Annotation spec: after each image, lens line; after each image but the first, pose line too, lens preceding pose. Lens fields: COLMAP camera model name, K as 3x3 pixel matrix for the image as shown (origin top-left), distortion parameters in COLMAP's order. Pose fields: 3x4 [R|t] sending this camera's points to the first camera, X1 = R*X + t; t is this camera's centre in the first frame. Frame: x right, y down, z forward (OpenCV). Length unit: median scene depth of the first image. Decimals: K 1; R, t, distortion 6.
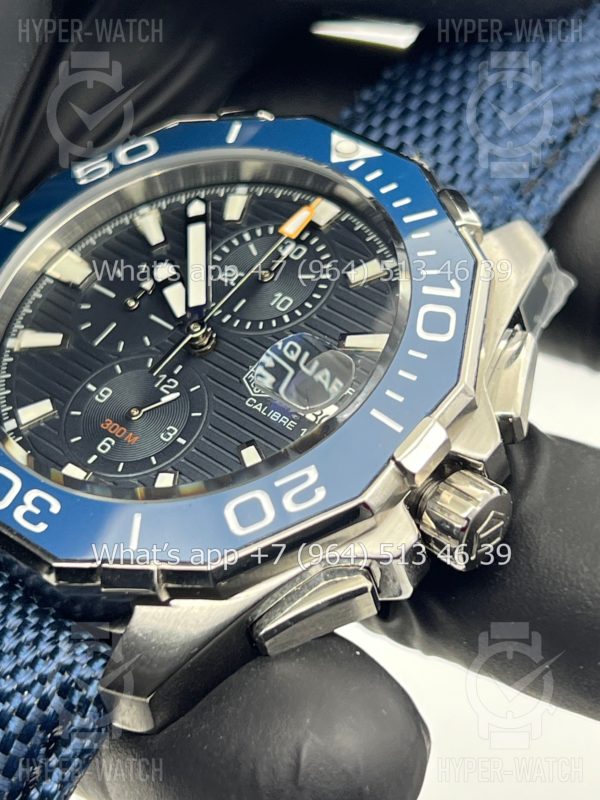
lens RADIAL K [[1884.2, 0, 300.0], [0, 1884.2, 400.0], [0, 0, 1]] dist [0.216462, -0.450717]
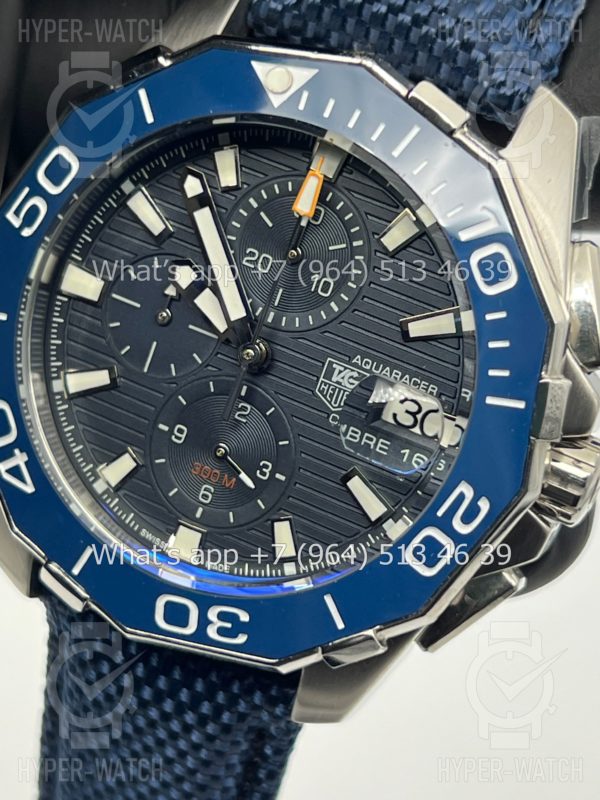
lens RADIAL K [[1884.2, 0, 300.0], [0, 1884.2, 400.0], [0, 0, 1]] dist [0.216462, -0.450717]
pose [[0.945749, -0.319161, -0.060787, 0.018768], [0.296373, 0.770820, 0.563914, -0.542444], [-0.133124, -0.551337, 0.823593, 0.205146]]
